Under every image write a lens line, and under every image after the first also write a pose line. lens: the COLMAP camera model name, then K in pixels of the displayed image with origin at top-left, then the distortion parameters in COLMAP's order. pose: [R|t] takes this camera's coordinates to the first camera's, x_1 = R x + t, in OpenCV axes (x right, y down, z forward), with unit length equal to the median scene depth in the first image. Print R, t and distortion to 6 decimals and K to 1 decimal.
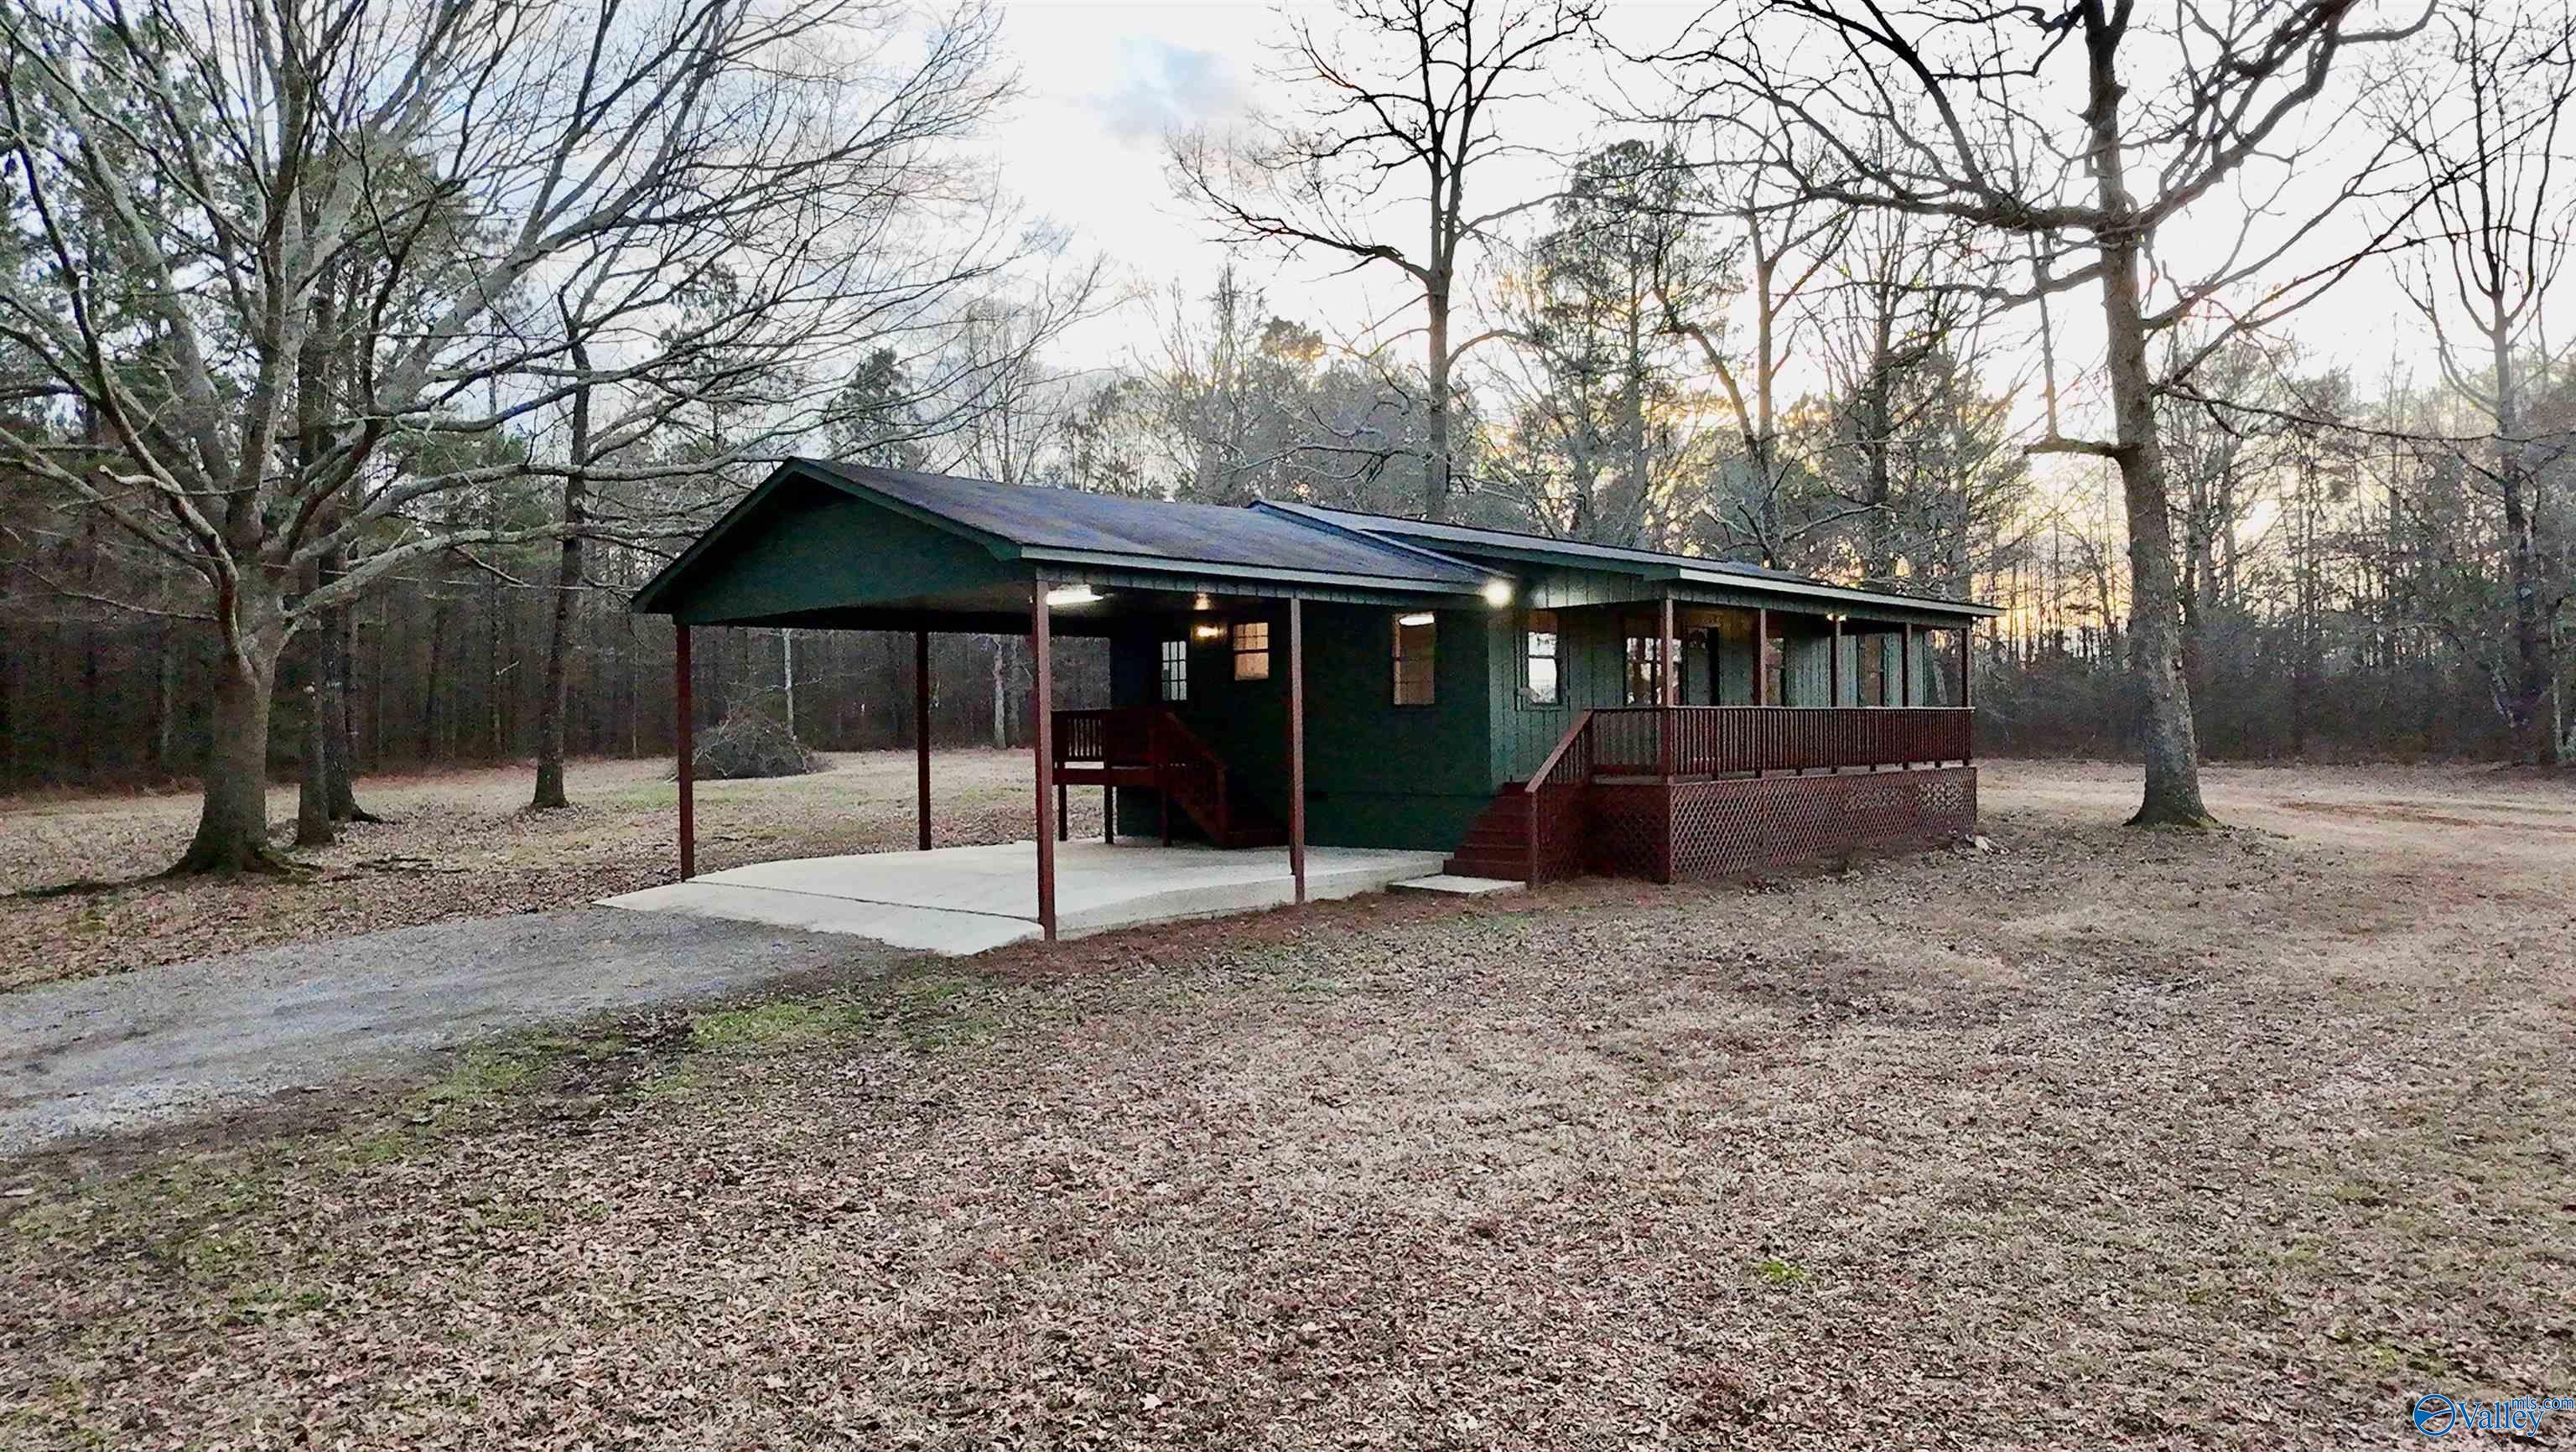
lens RADIAL K [[1630.5, 0, 1272.8], [0, 1630.5, 742.2], [0, 0, 1]] dist [0.000996, 0.002320]
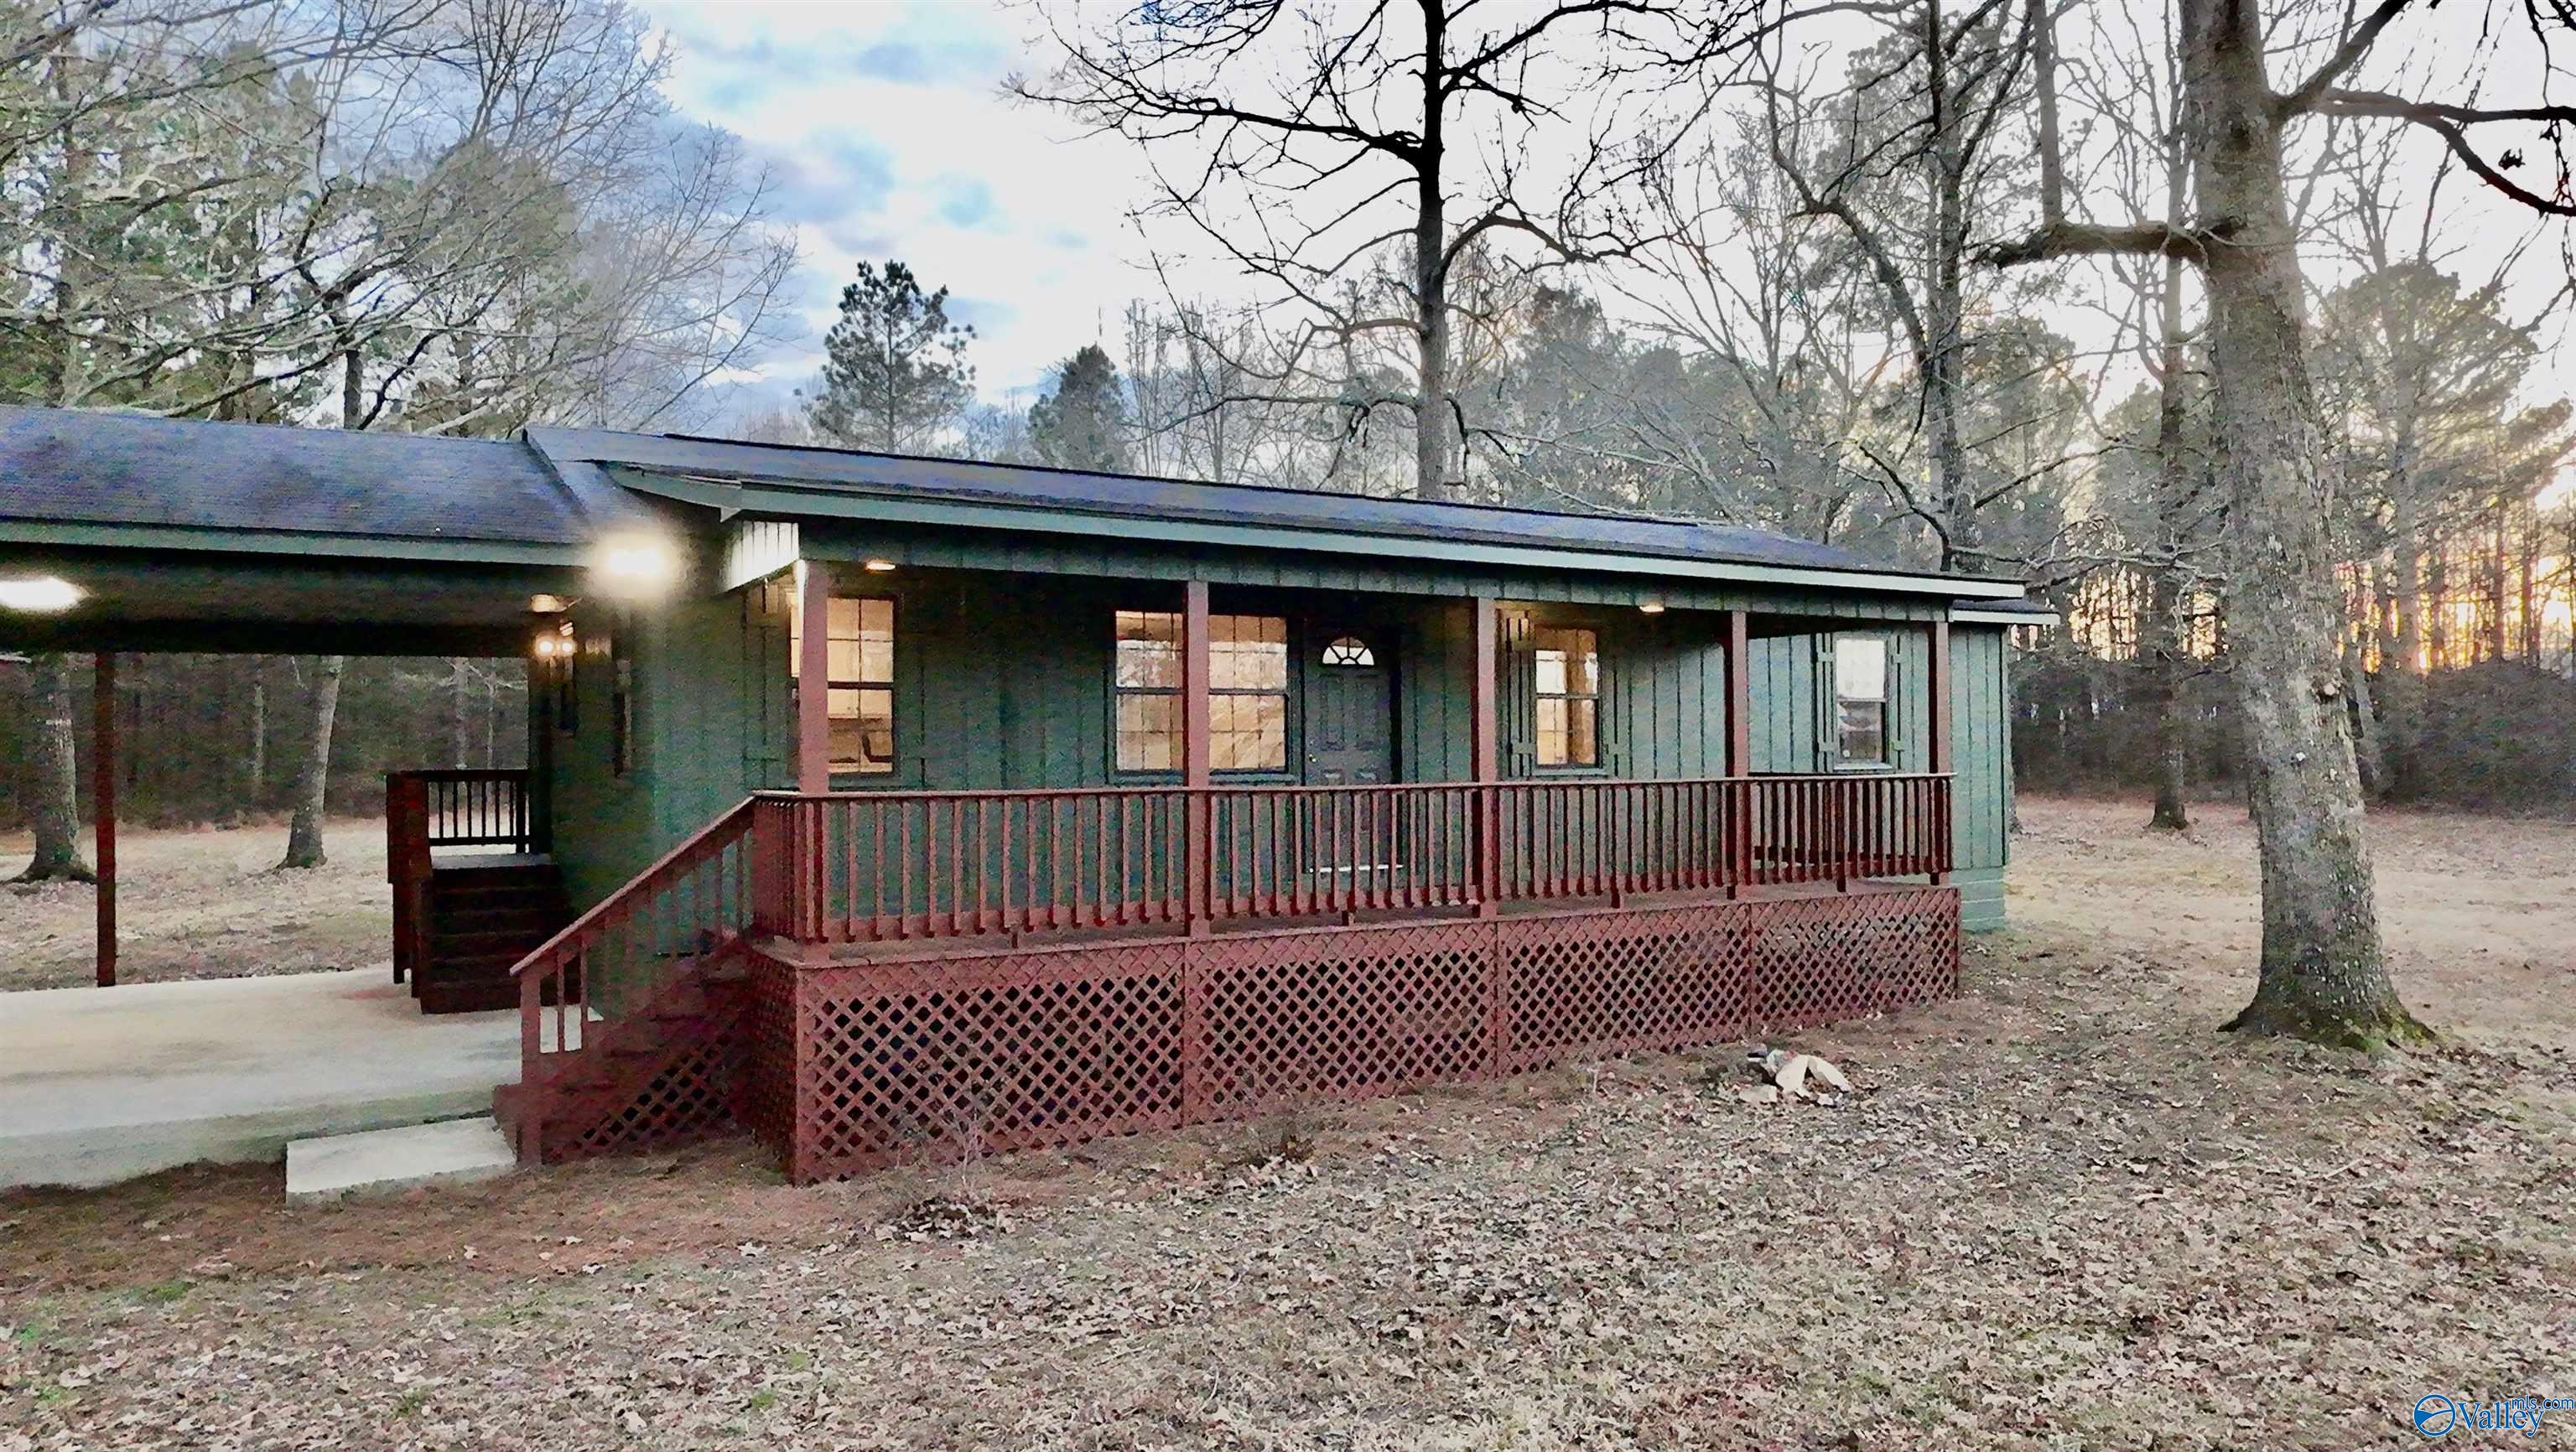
lens RADIAL K [[1630.5, 0, 1284.5], [0, 1630.5, 739.1], [0, 0, 1]] dist [0.000996, 0.002320]
pose [[0.960908, 0.002217, -0.276858, 0.407839], [-0.006325, 0.999883, -0.013946, -0.026088], [0.276794, 0.015152, 0.960810, 0.487118]]
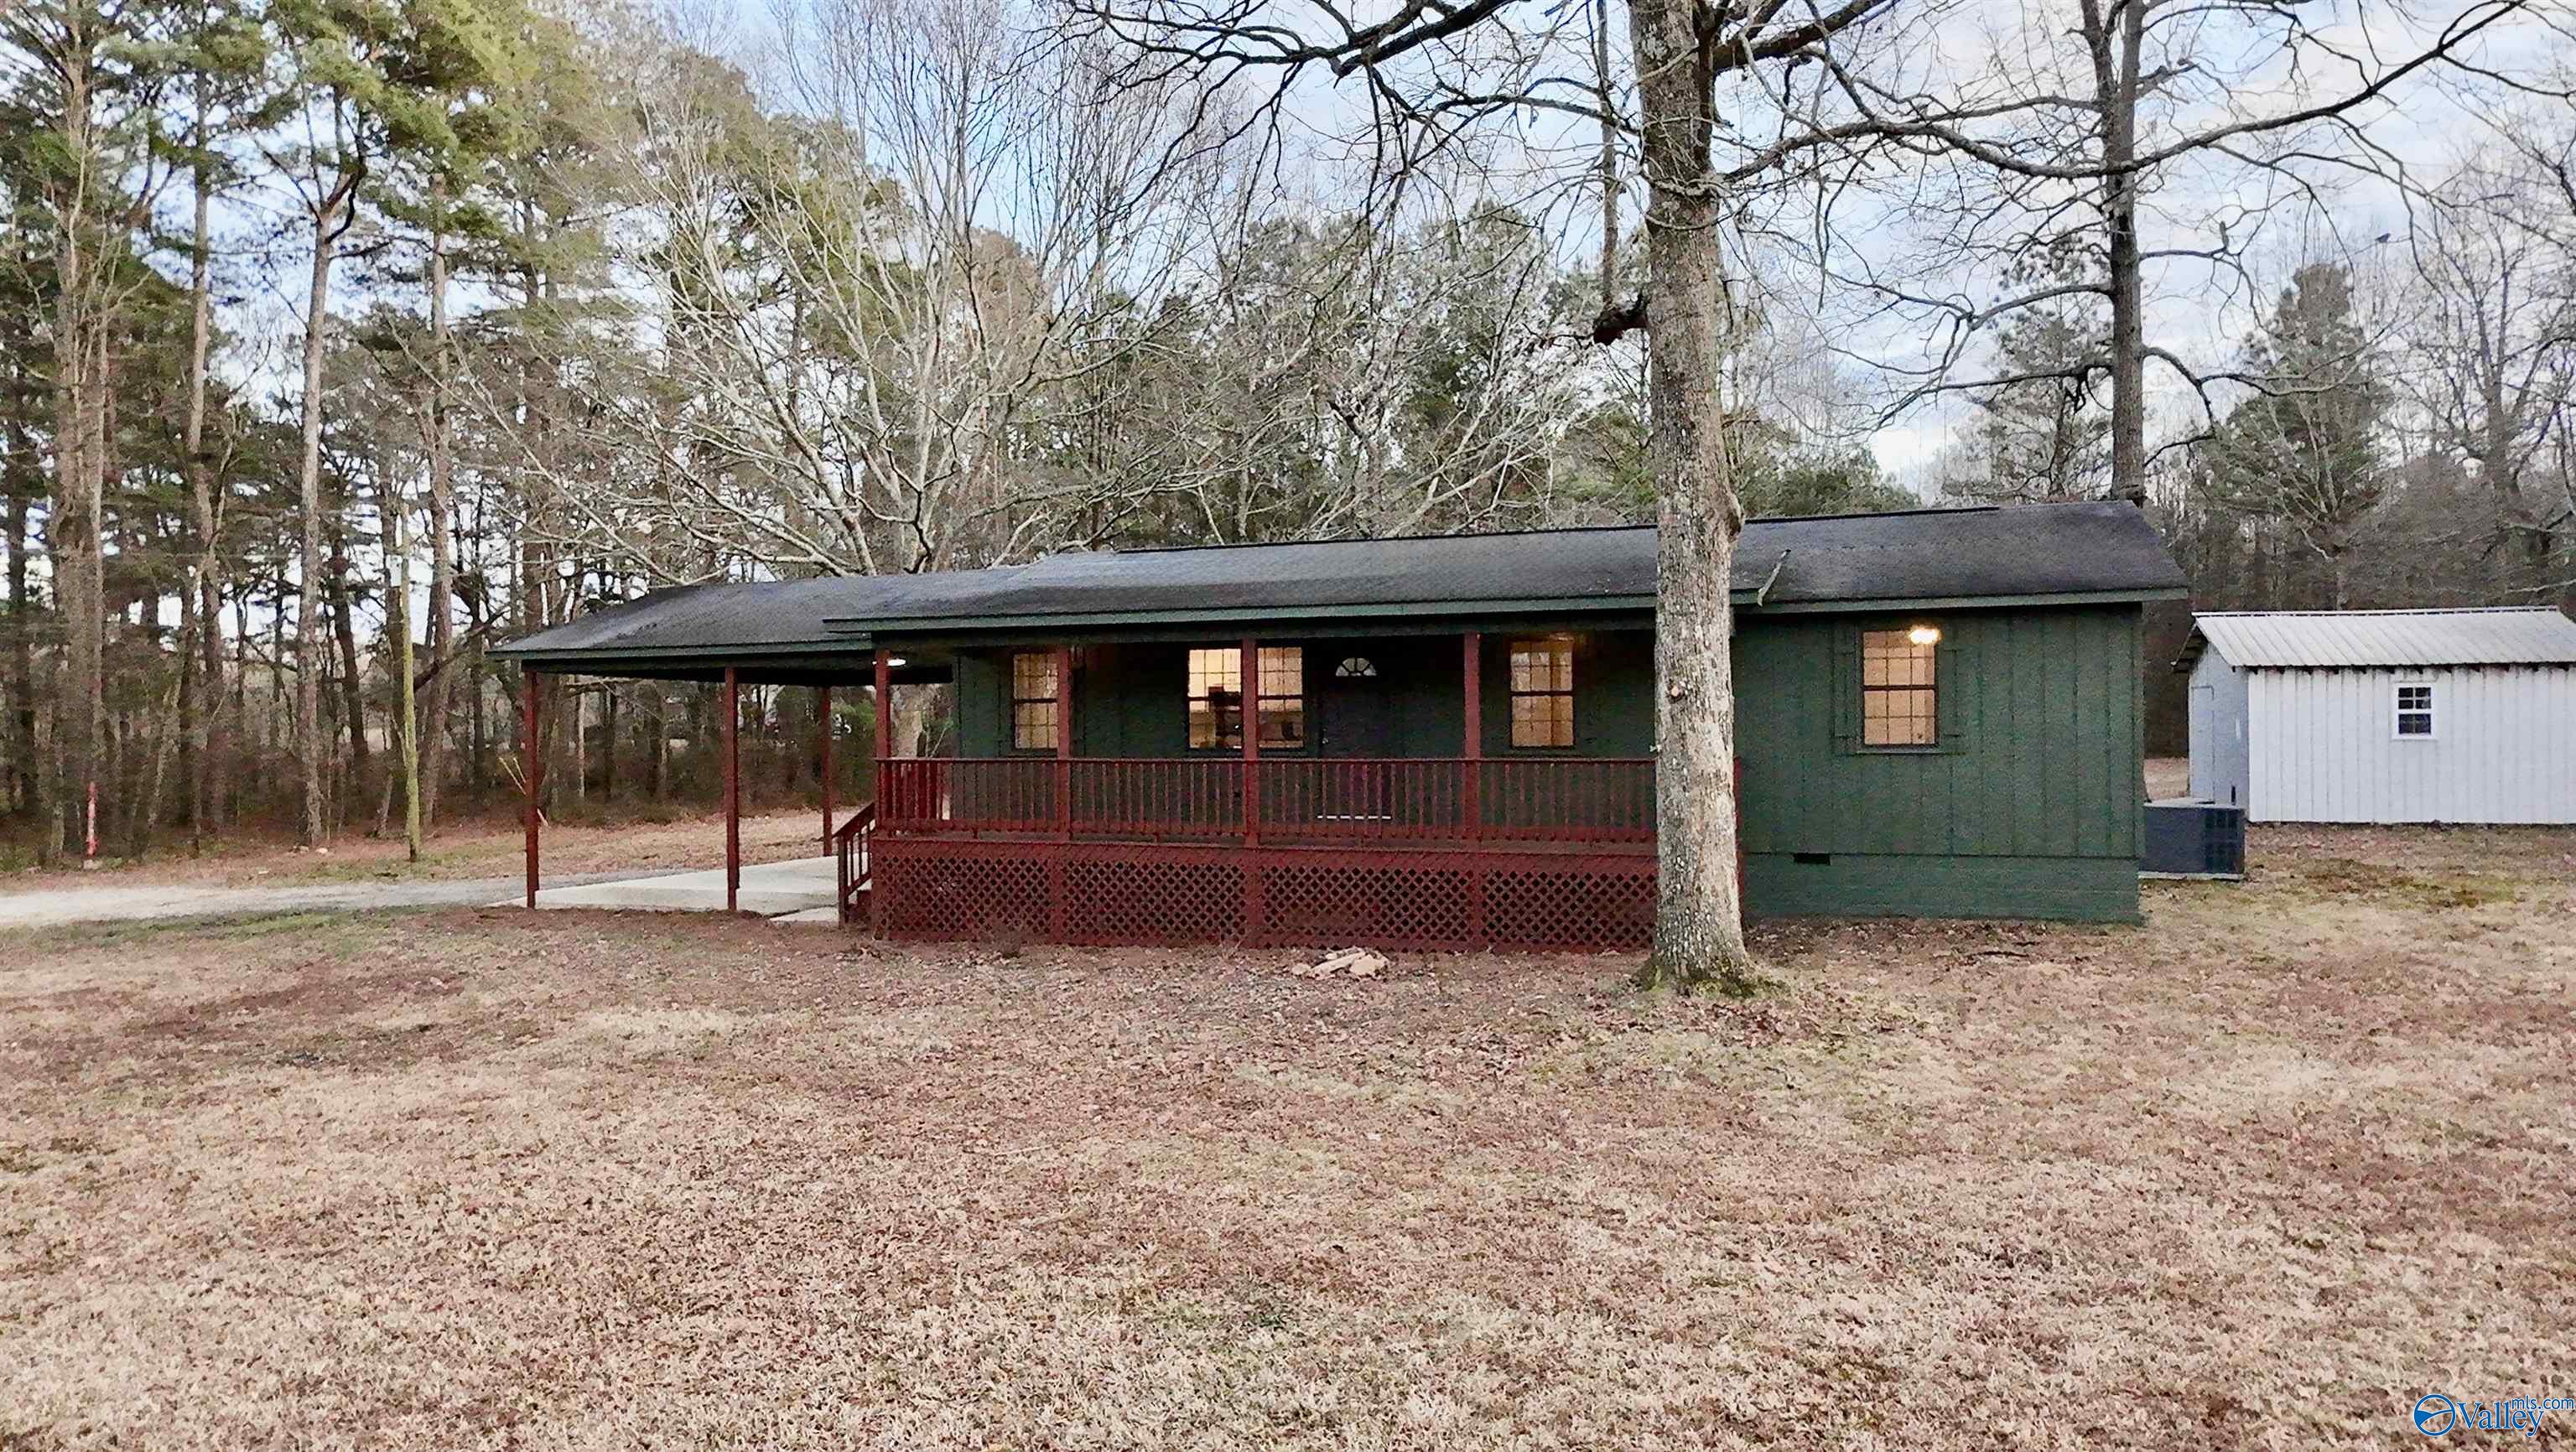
lens RADIAL K [[1630.5, 0, 1290.9], [0, 1630.5, 729.8], [0, 0, 1]] dist [0.000996, 0.002320]
pose [[0.401866, 0.008331, -0.915661, 1.015300], [-0.005970, 0.999961, 0.006477, -0.038530], [0.915679, 0.002864, 0.401900, 0.680545]]
